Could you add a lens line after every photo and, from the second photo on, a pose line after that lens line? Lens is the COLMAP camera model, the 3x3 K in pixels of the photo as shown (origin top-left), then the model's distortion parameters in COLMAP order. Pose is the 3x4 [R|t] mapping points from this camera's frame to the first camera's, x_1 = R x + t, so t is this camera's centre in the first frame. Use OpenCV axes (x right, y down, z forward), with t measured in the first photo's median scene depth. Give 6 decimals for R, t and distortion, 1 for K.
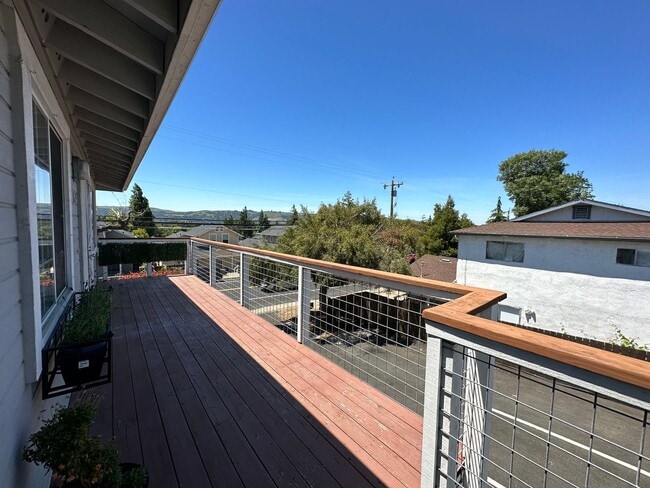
lens RADIAL K [[259.2, 0, 327.1], [0, 259.2, 247.5], [0, 0, 1]] dist [-0.003191, 0.000769]
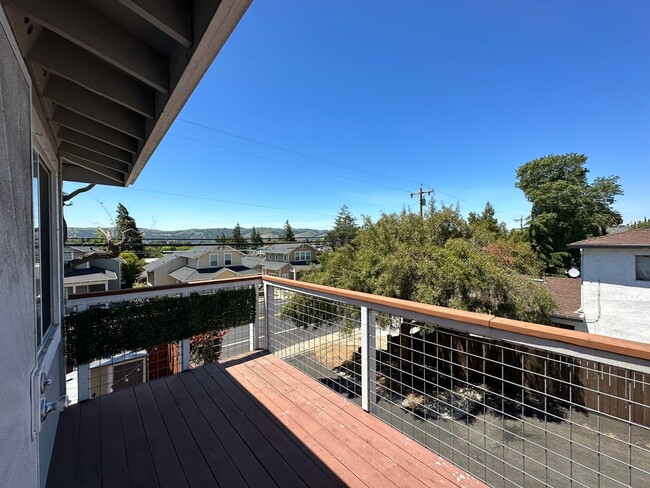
lens RADIAL K [[259.2, 0, 325.9], [0, 259.2, 241.1], [0, 0, 1]] dist [-0.003191, 0.000769]
pose [[0.998664, -0.033755, 0.039130, -0.095695], [0.036785, 0.996155, -0.079512, -0.013962], [-0.036295, 0.080845, 0.996066, 0.112329]]
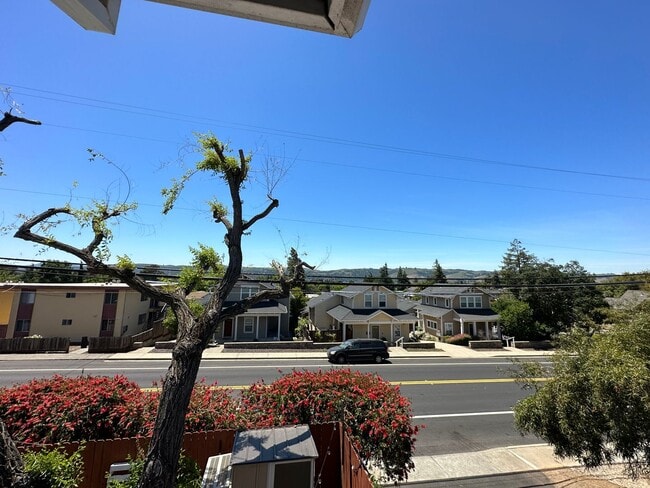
lens RADIAL K [[259.2, 0, 325.6], [0, 259.2, 246.7], [0, 0, 1]] dist [-0.003191, 0.000769]
pose [[0.877987, -0.068864, -0.473704, -0.161781], [-0.037554, 0.976639, -0.211582, -0.022754], [0.477208, 0.203556, 0.854890, 0.200618]]
